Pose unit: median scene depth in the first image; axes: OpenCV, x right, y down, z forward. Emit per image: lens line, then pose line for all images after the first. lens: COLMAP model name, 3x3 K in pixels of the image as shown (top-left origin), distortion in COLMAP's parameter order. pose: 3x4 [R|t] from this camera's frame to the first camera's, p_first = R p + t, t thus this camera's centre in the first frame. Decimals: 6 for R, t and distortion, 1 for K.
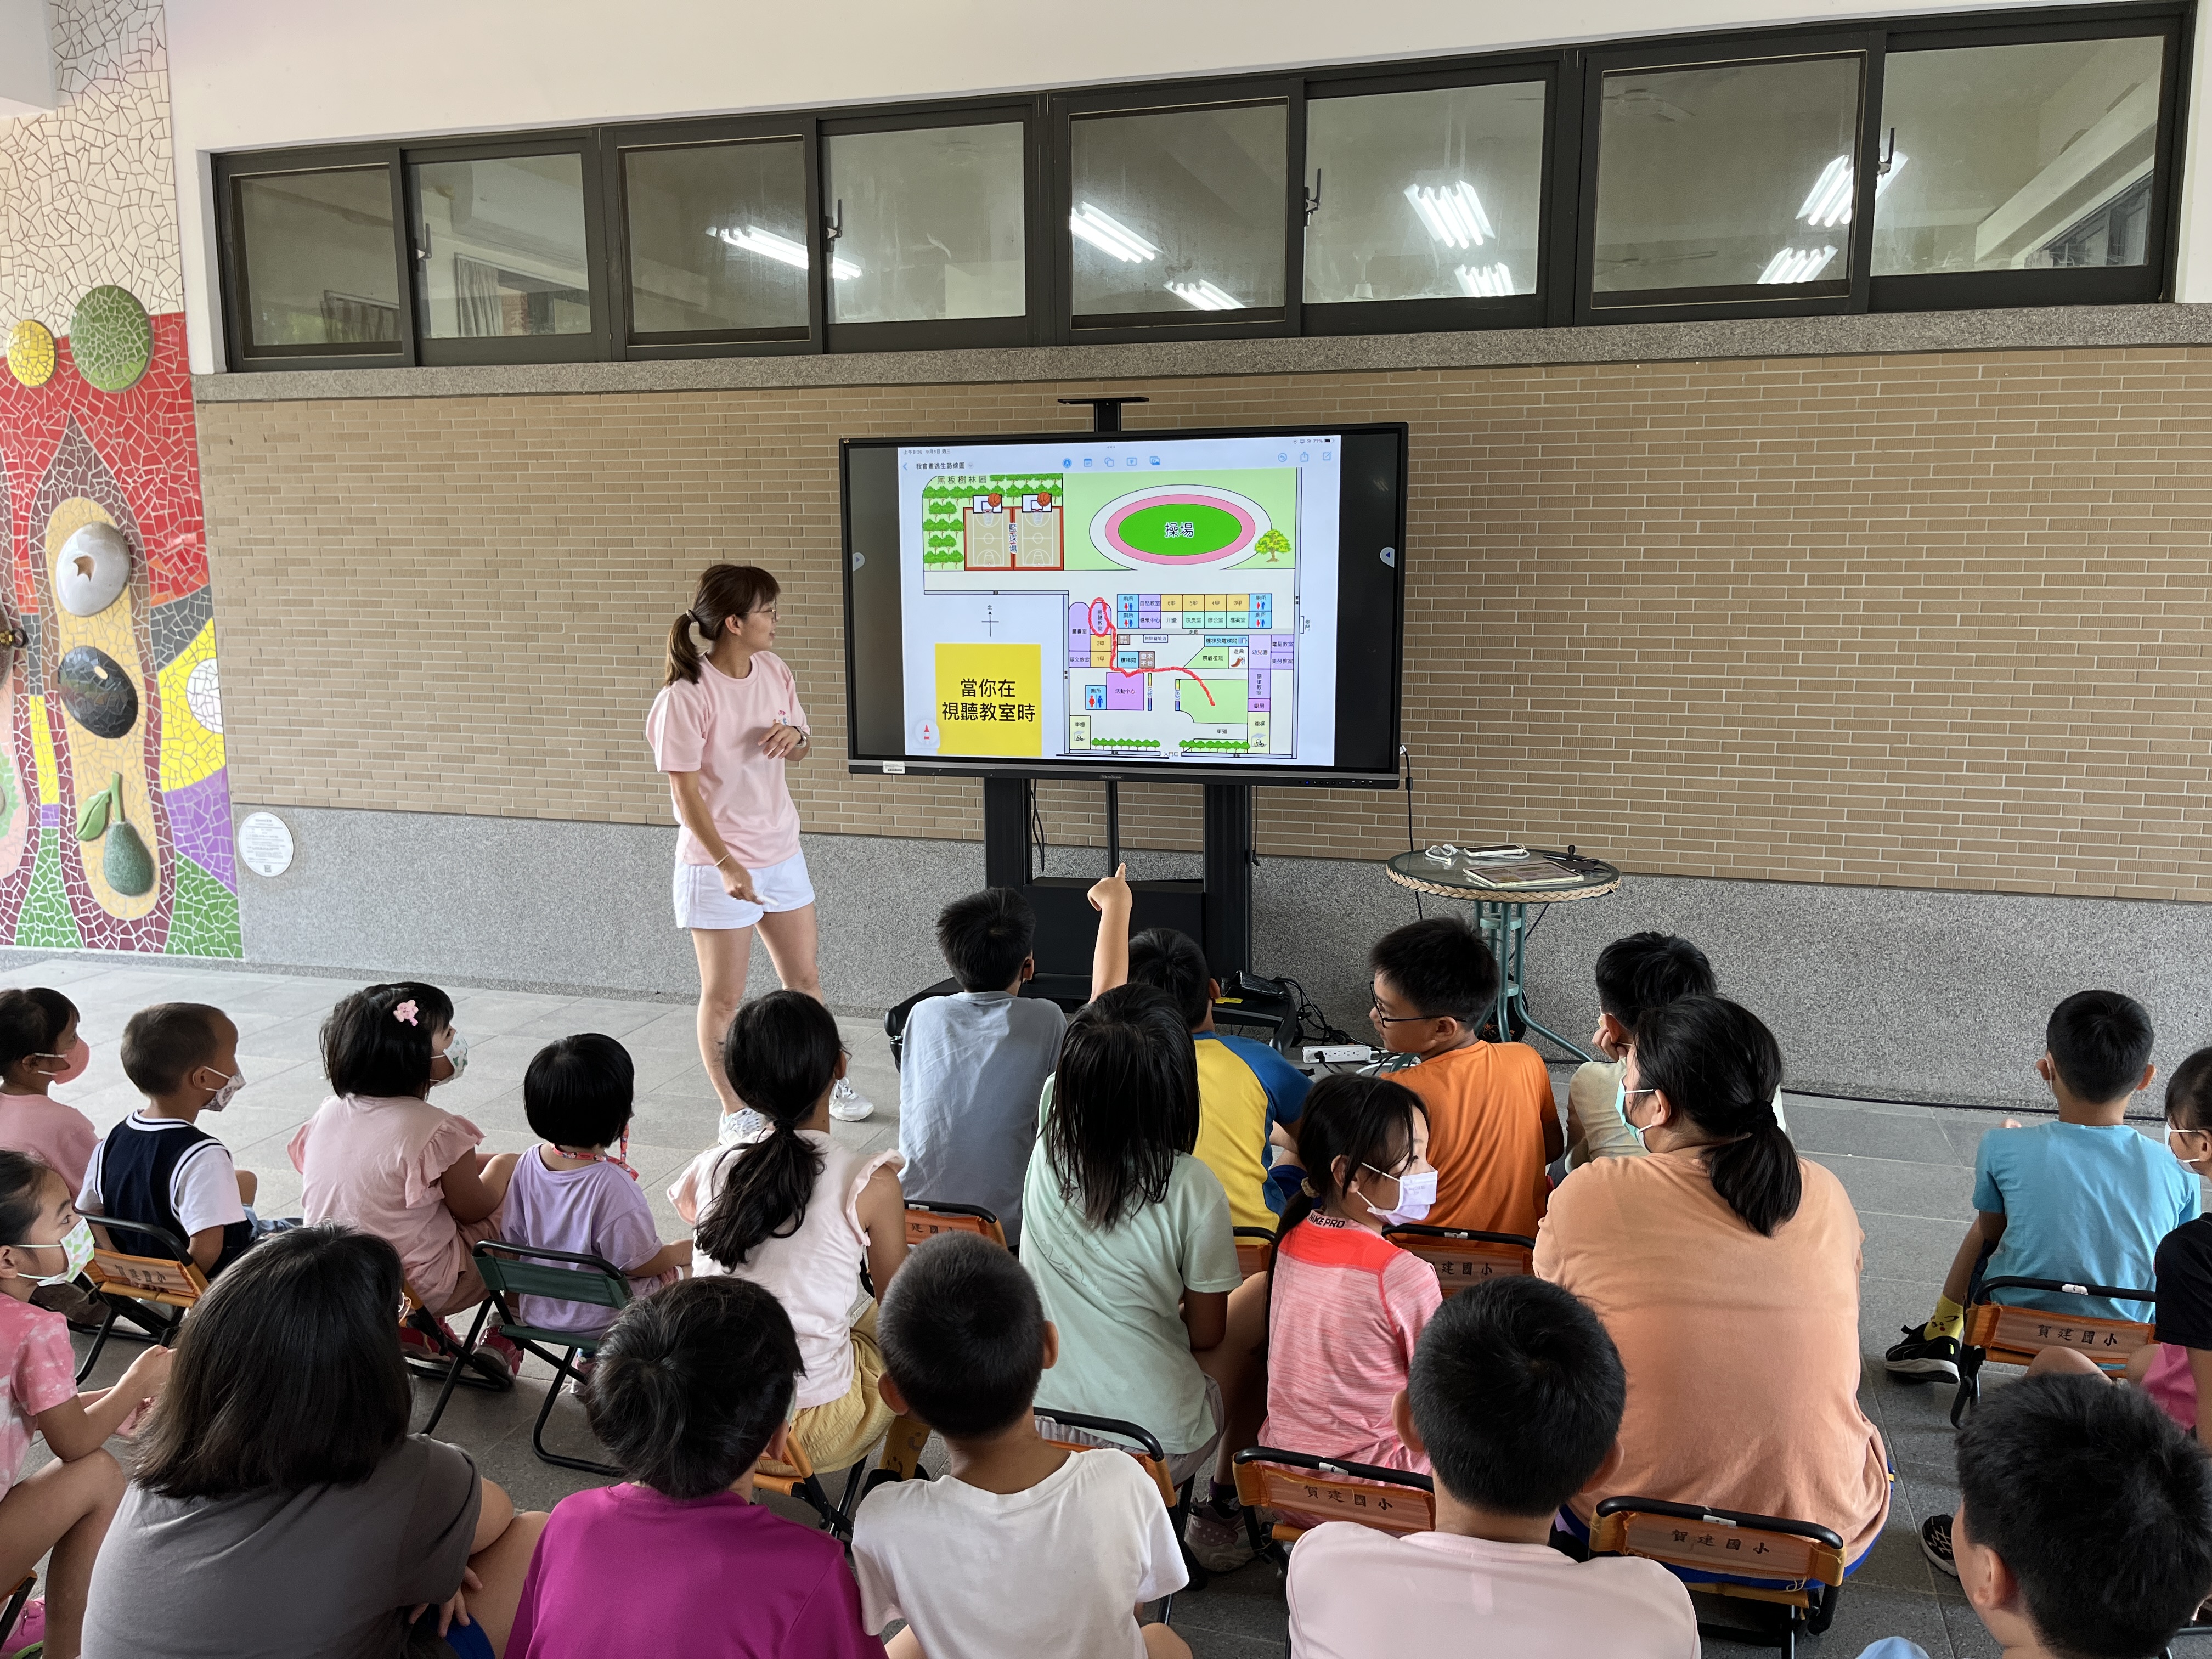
lens RADIAL K [[1747.3, 0, 1094.2], [0, 1747.3, 842.0], [0, 0, 1]] dist [0.048509, -0.060552]
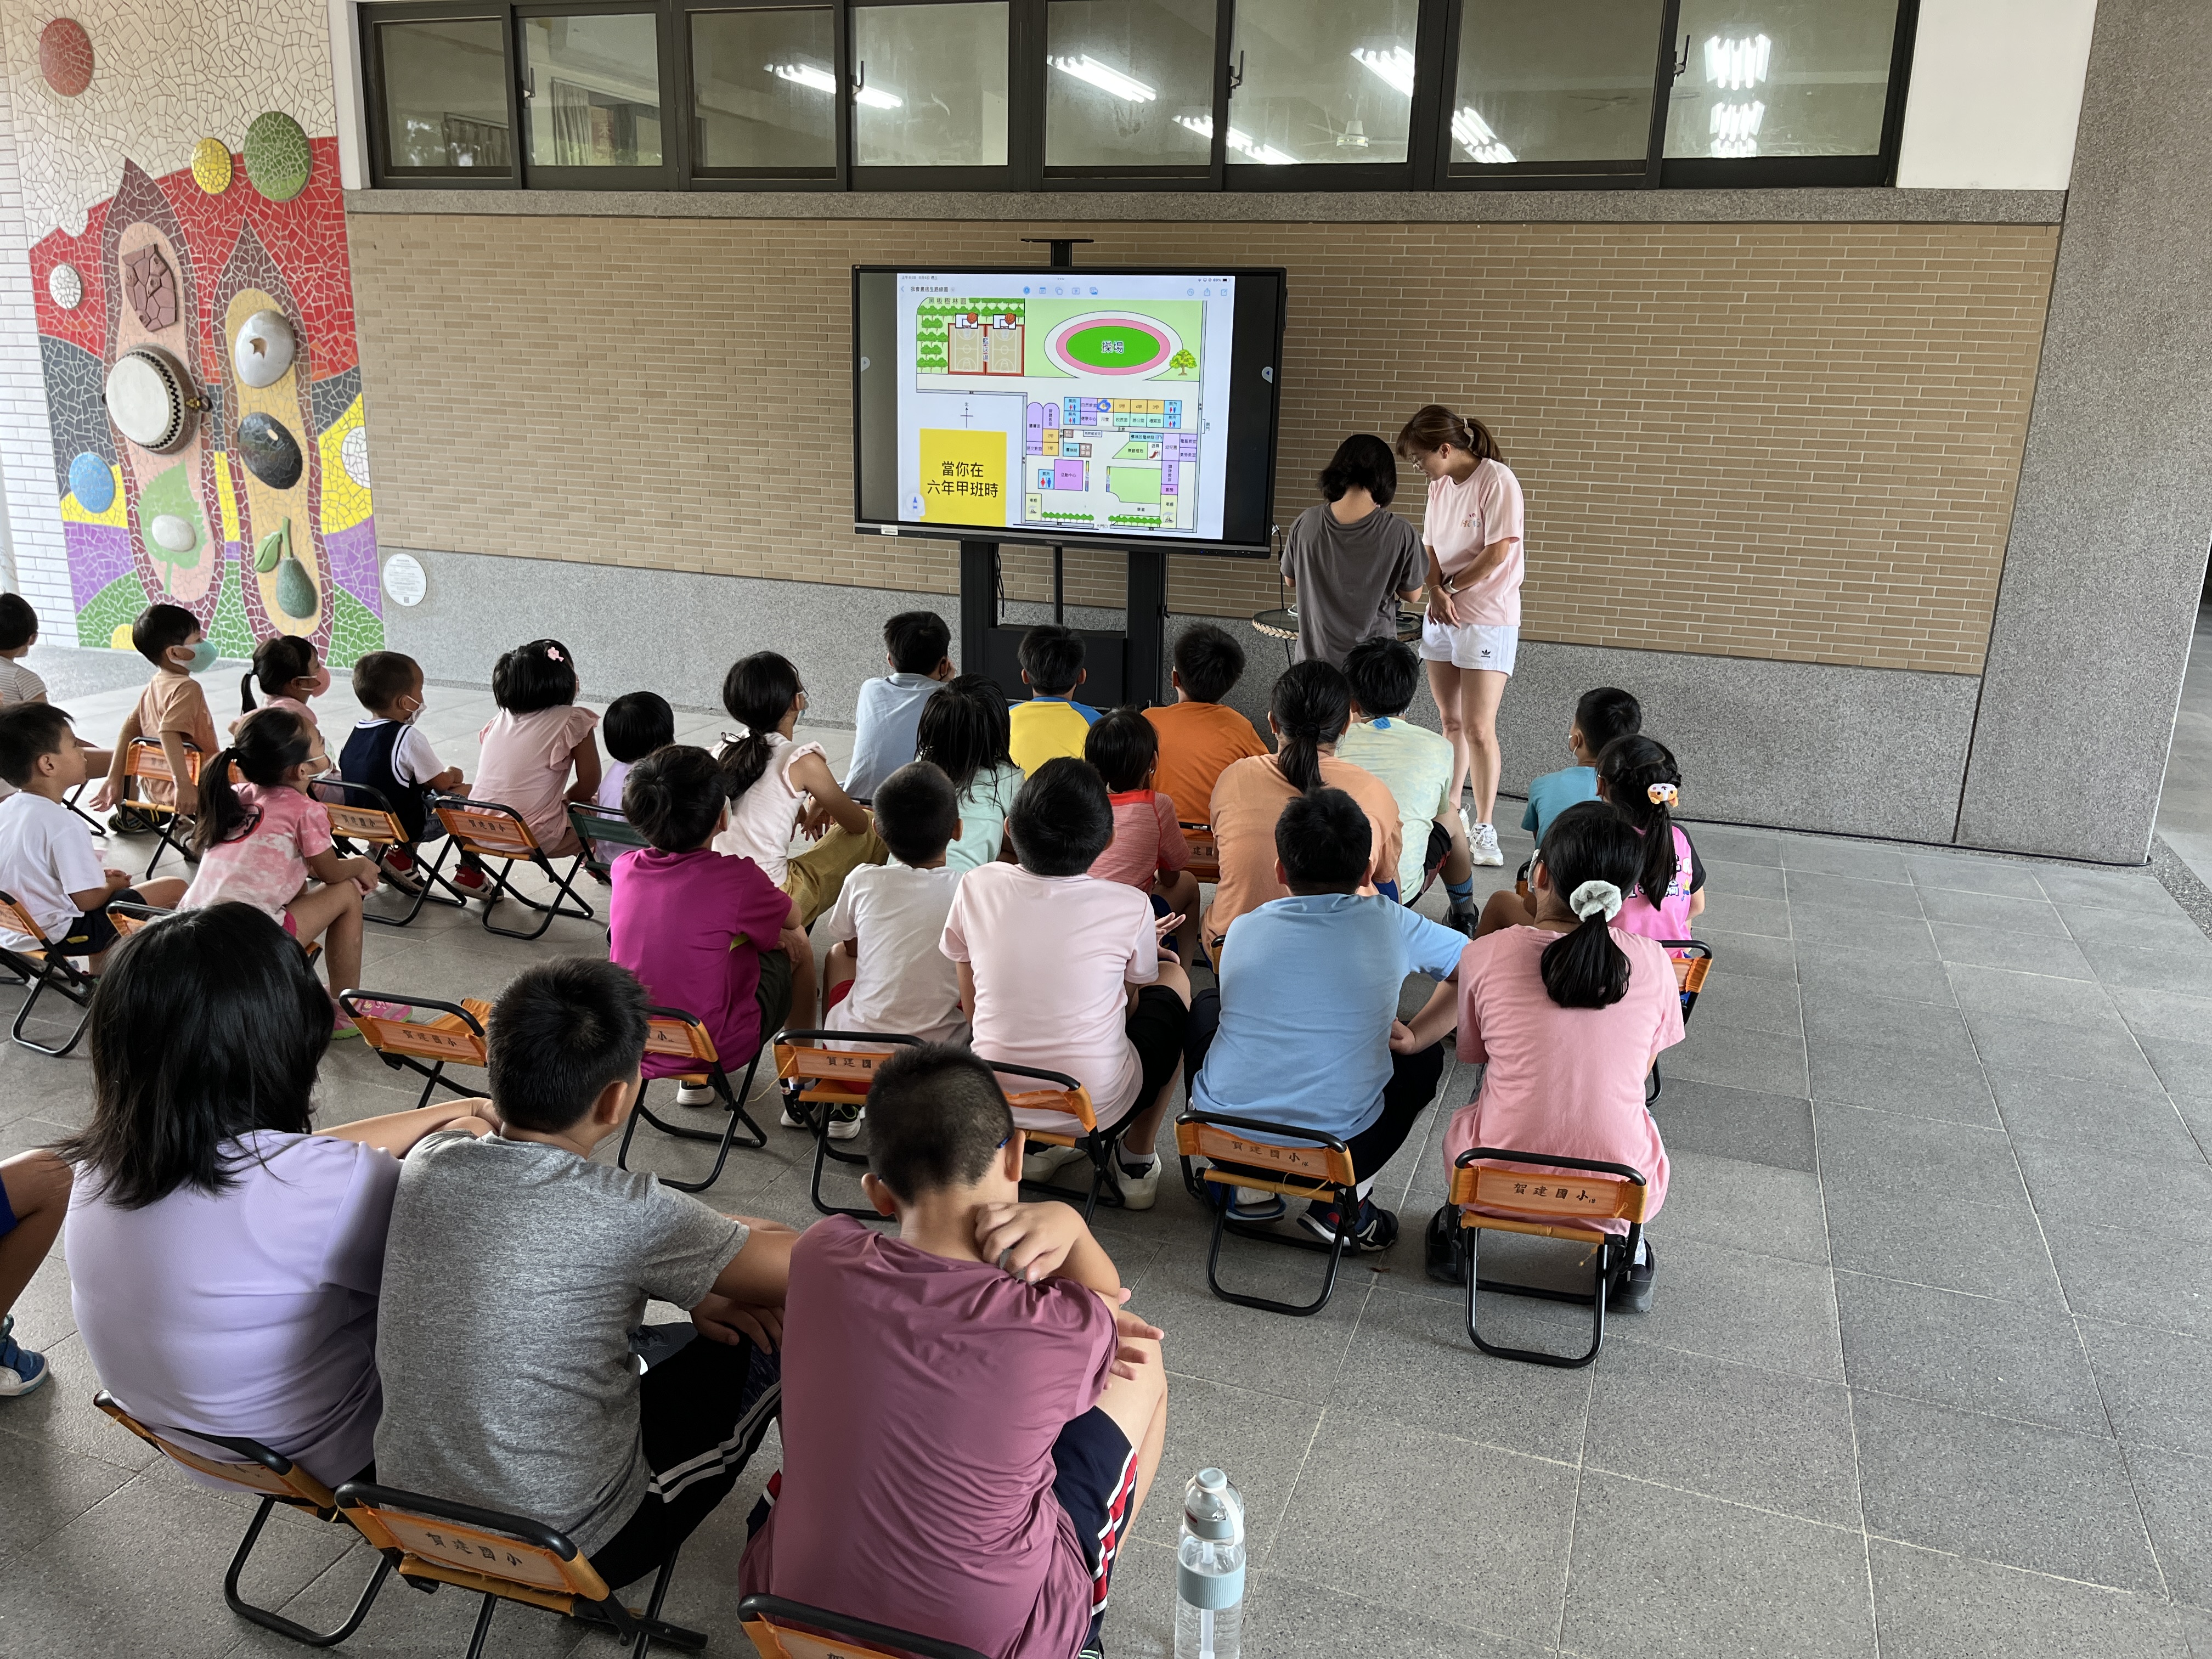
lens RADIAL K [[1691.7, 0, 1109.6], [0, 1691.7, 840.1], [0, 0, 1]] dist [0.051583, -0.065012]
pose [[0.998485, 0.043038, -0.034298, 0.096571], [-0.039004, 0.993089, 0.110692, 0.038272], [0.038825, -0.109186, 0.993263, -0.248767]]
